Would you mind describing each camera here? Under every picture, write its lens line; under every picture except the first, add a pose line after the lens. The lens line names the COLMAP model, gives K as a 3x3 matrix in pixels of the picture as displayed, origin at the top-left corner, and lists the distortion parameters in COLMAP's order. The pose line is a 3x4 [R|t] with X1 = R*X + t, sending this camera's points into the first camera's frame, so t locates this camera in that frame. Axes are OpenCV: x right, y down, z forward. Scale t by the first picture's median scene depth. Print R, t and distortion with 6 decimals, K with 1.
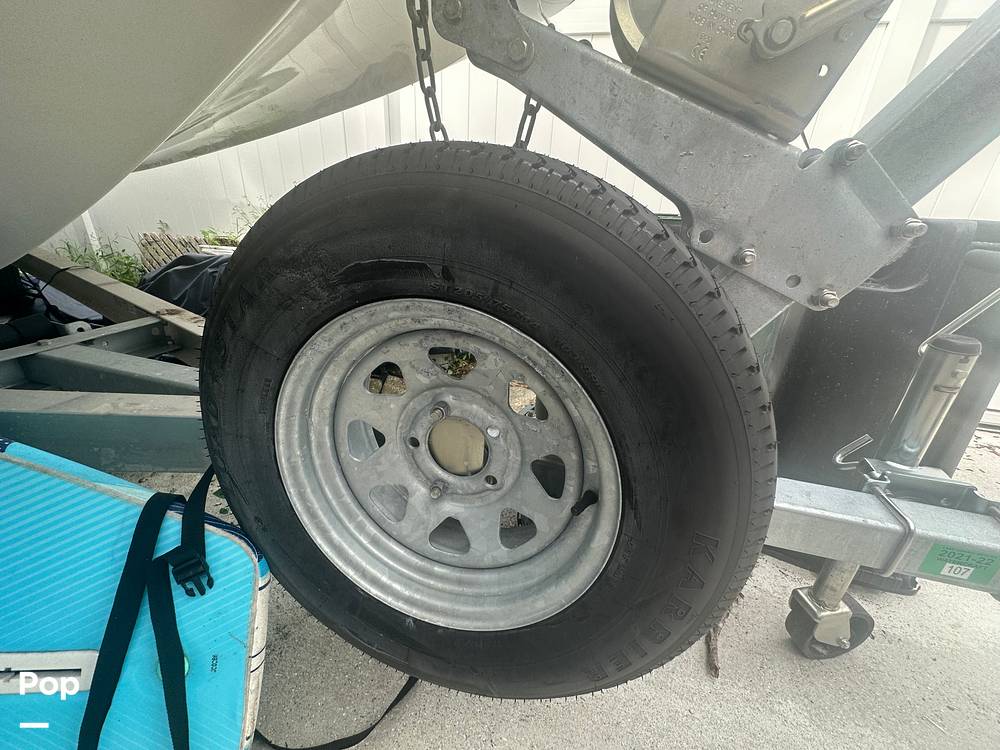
lens RADIAL K [[403.9, 0, 499.7], [0, 403.9, 377.3], [0, 0, 1]] dist [-0.004308, 0.000487]
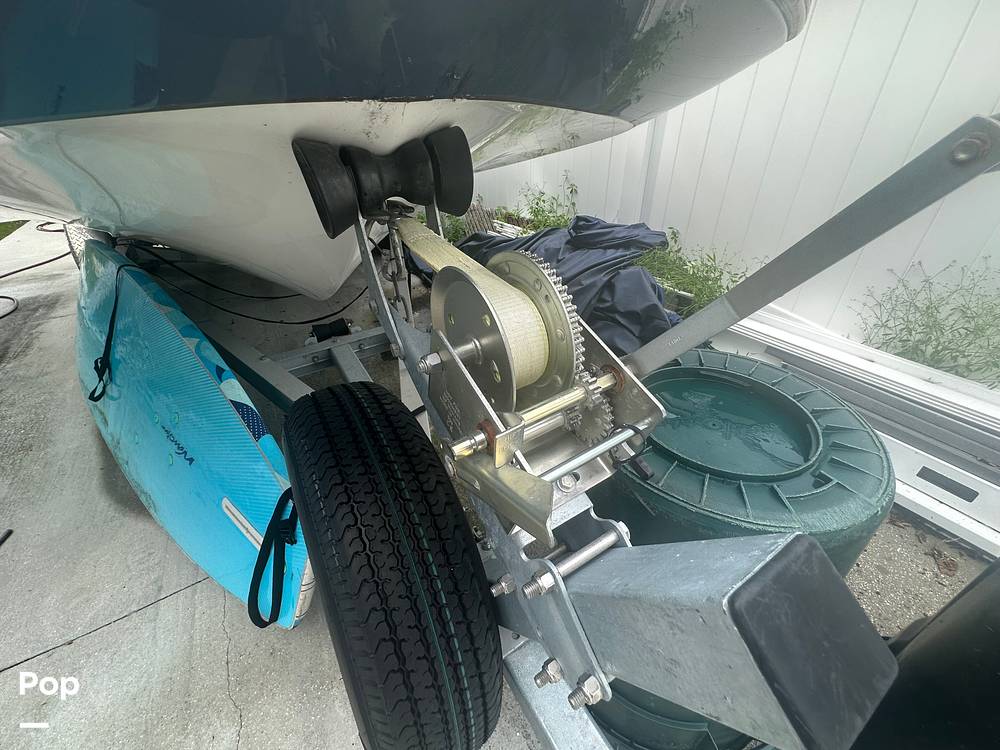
lens RADIAL K [[403.9, 0, 504.1], [0, 403.9, 377.0], [0, 0, 1]] dist [-0.004308, 0.000487]
pose [[0.728059, 0.325736, -0.603179, 0.935390], [-0.215228, 0.944018, 0.250013, -0.945631], [0.650851, -0.052203, 0.757409, 0.204214]]
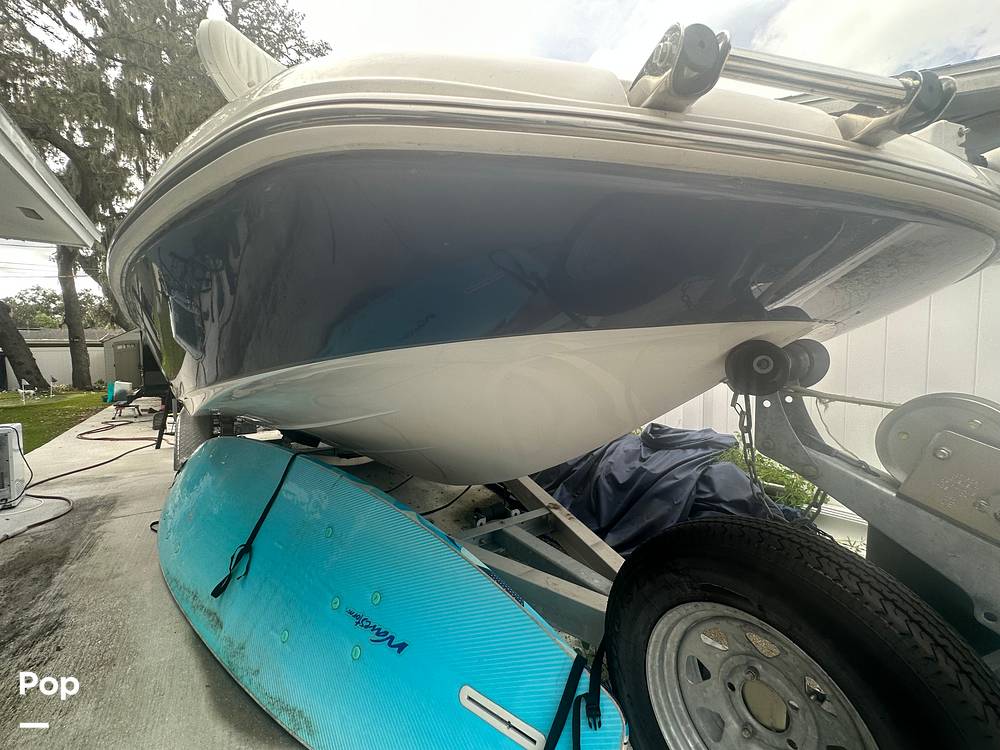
lens RADIAL K [[403.9, 0, 495.1], [0, 403.9, 371.6], [0, 0, 1]] dist [-0.004308, 0.000487]
pose [[0.767960, -0.019781, -0.640193, 0.106886], [-0.216491, 0.932679, -0.288515, -0.333147], [0.602802, 0.360164, 0.711978, -1.105325]]
